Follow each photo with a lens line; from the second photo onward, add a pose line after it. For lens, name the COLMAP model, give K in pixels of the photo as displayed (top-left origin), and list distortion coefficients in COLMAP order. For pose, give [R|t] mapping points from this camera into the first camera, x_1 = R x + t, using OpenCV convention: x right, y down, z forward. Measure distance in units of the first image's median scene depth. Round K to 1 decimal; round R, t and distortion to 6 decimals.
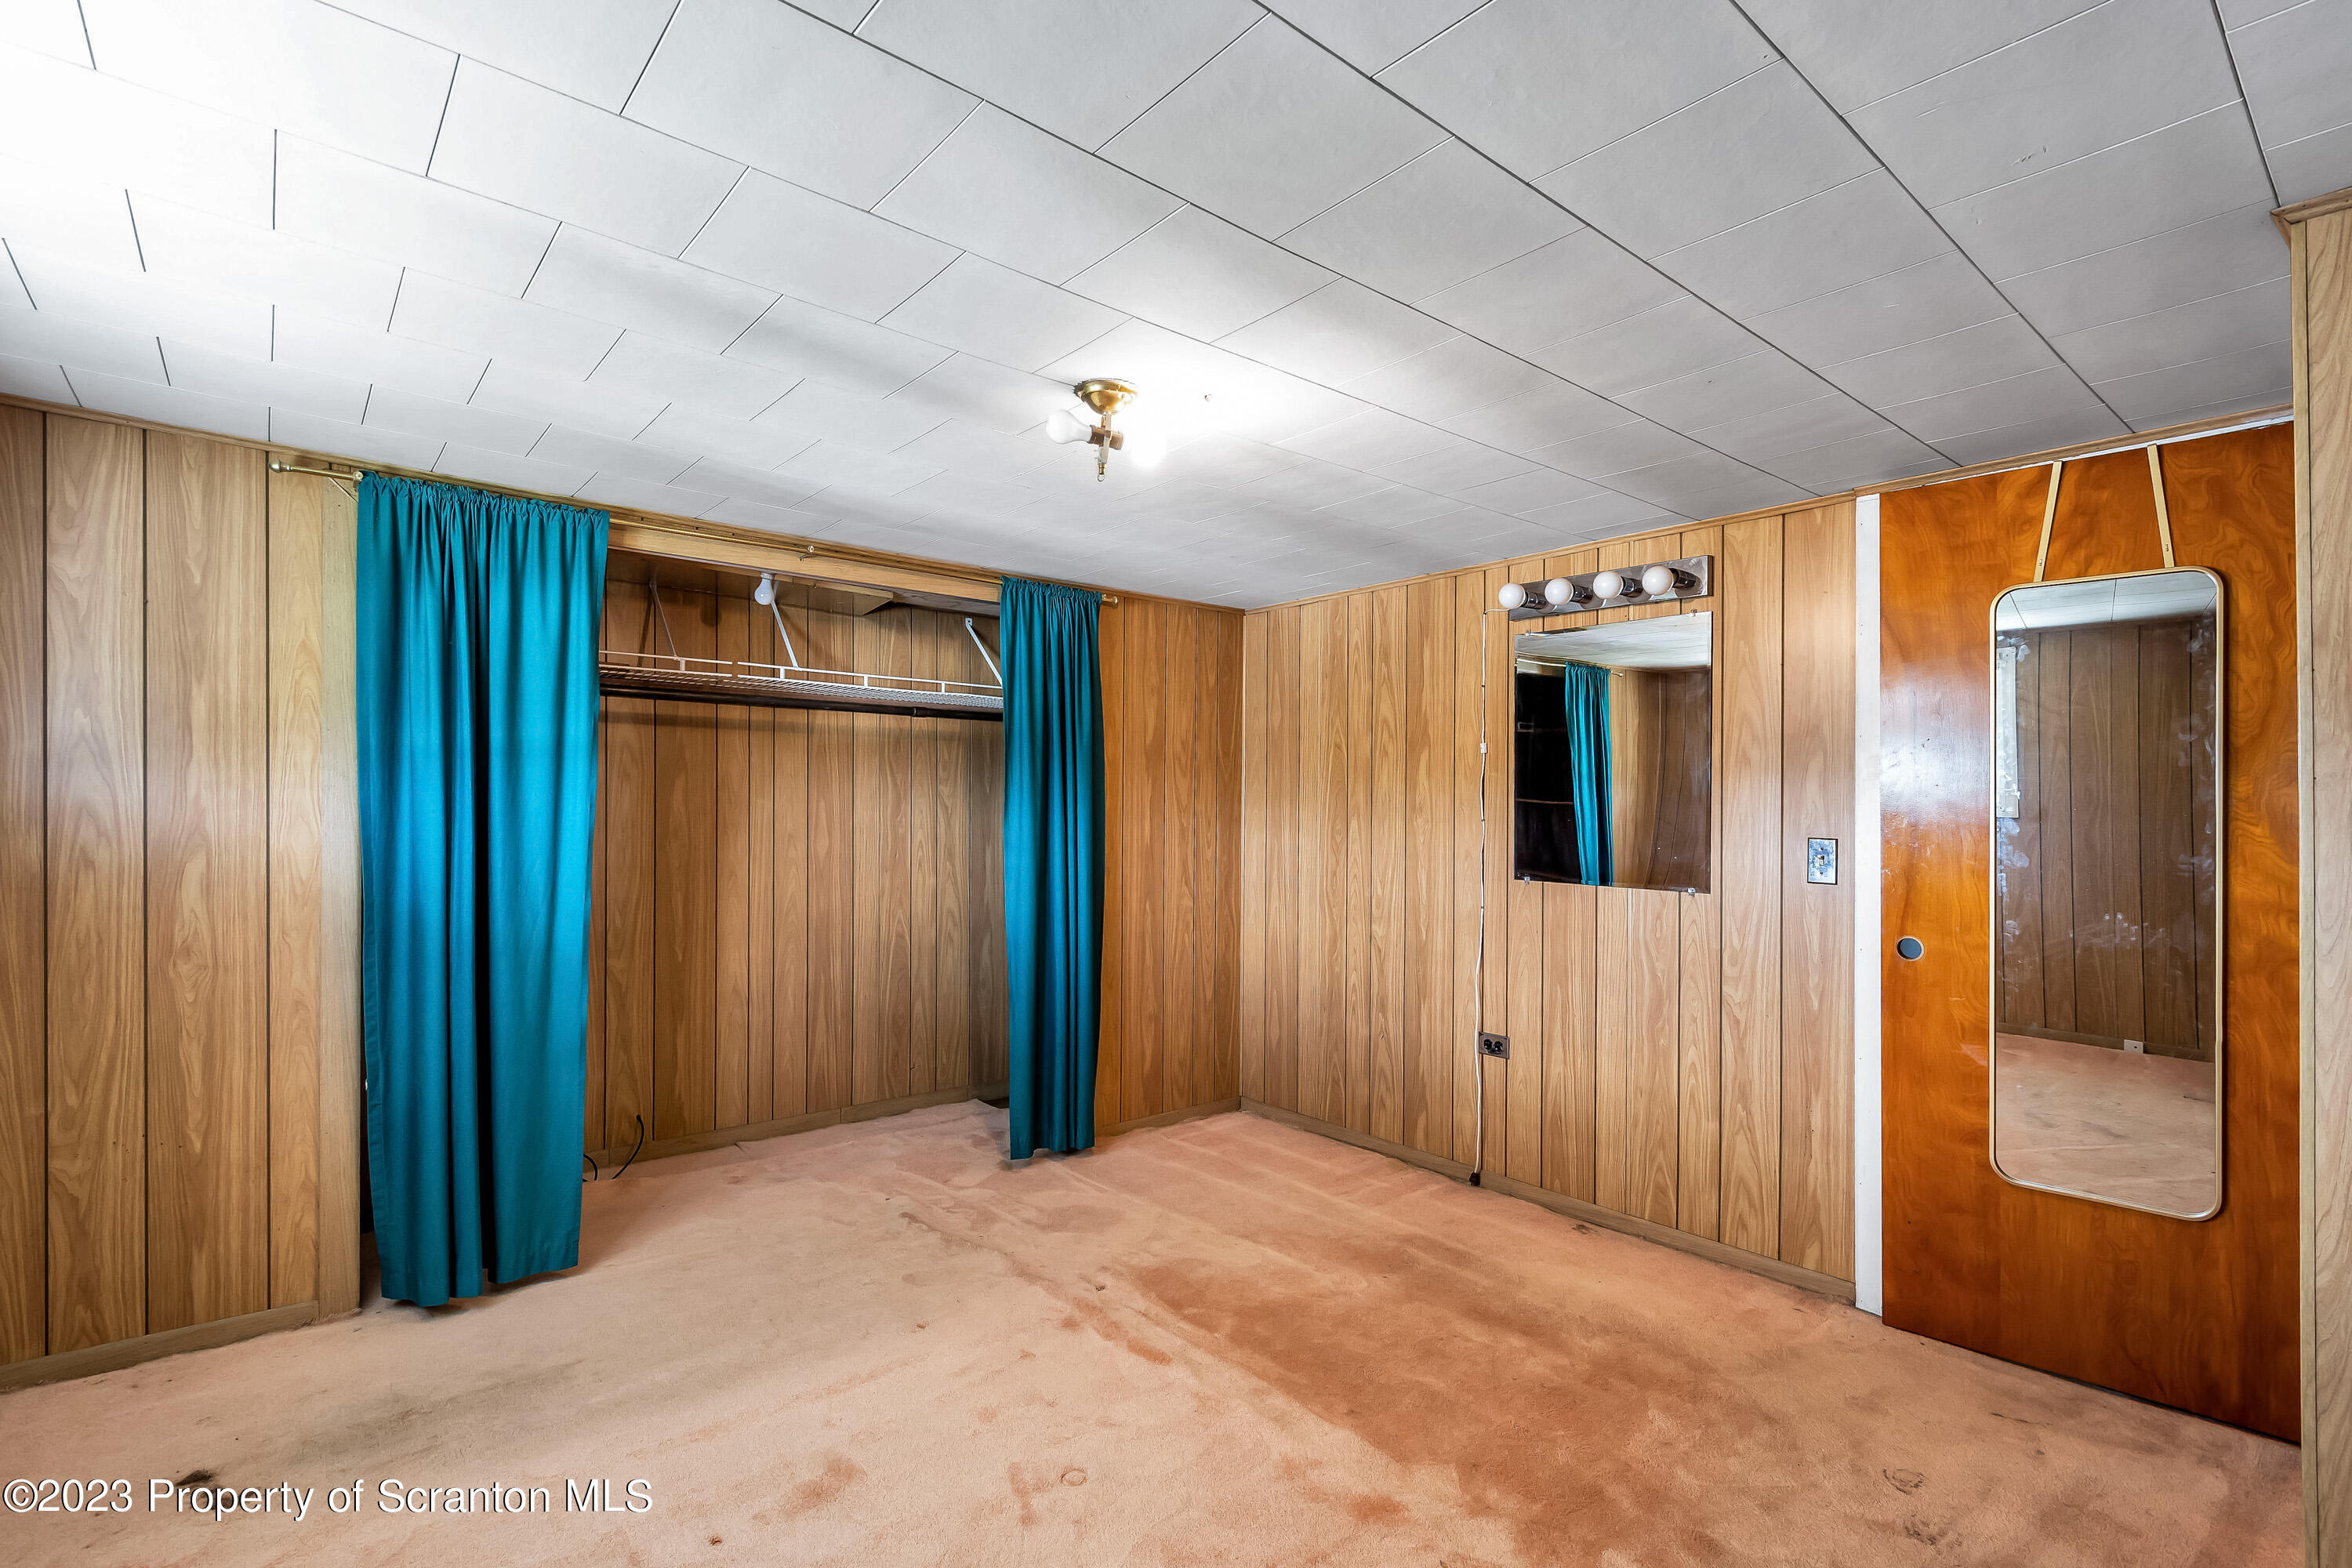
lens RADIAL K [[1068.7, 0, 1154.0], [0, 1068.7, 800.6], [0, 0, 1]] dist [0.001576, -0.004571]
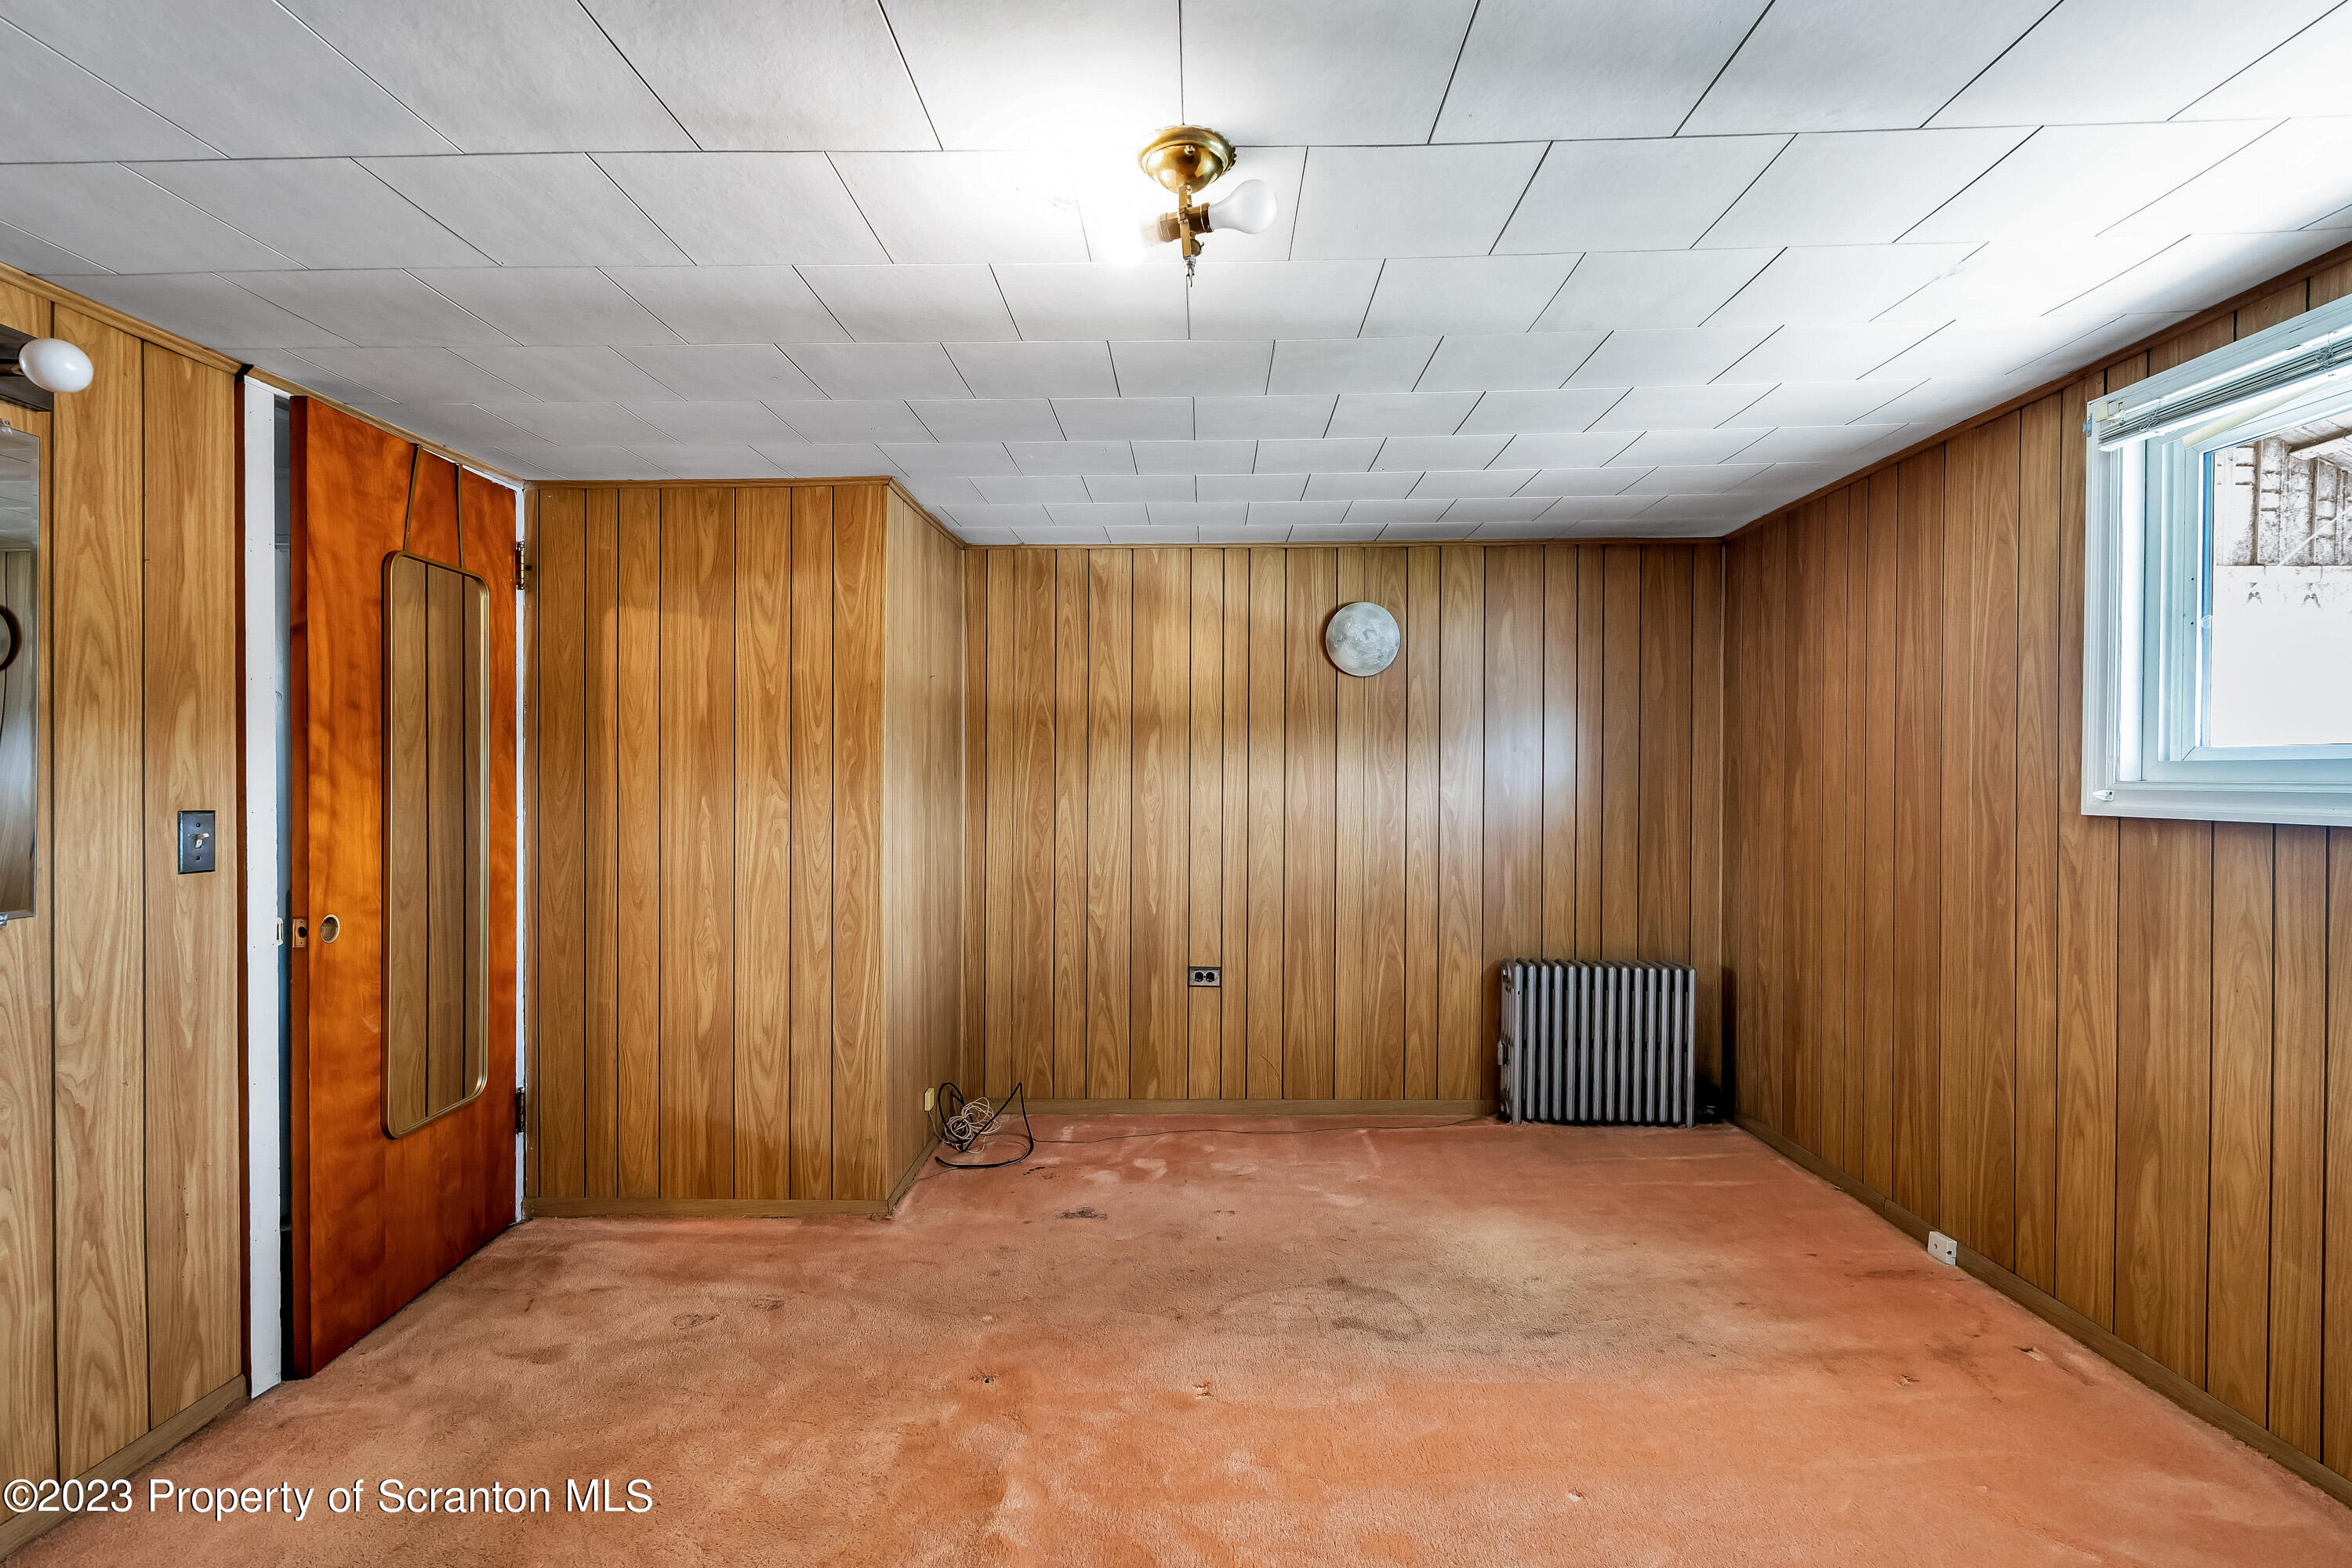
lens RADIAL K [[1068.7, 0, 1150.9], [0, 1068.7, 770.5], [0, 0, 1]] dist [0.001576, -0.004571]
pose [[-0.745202, -0.002606, 0.666834, -0.352206], [-0.003183, 0.999995, 0.000350, 0.005155], [-0.666832, -0.001862, -0.745206, 1.101855]]
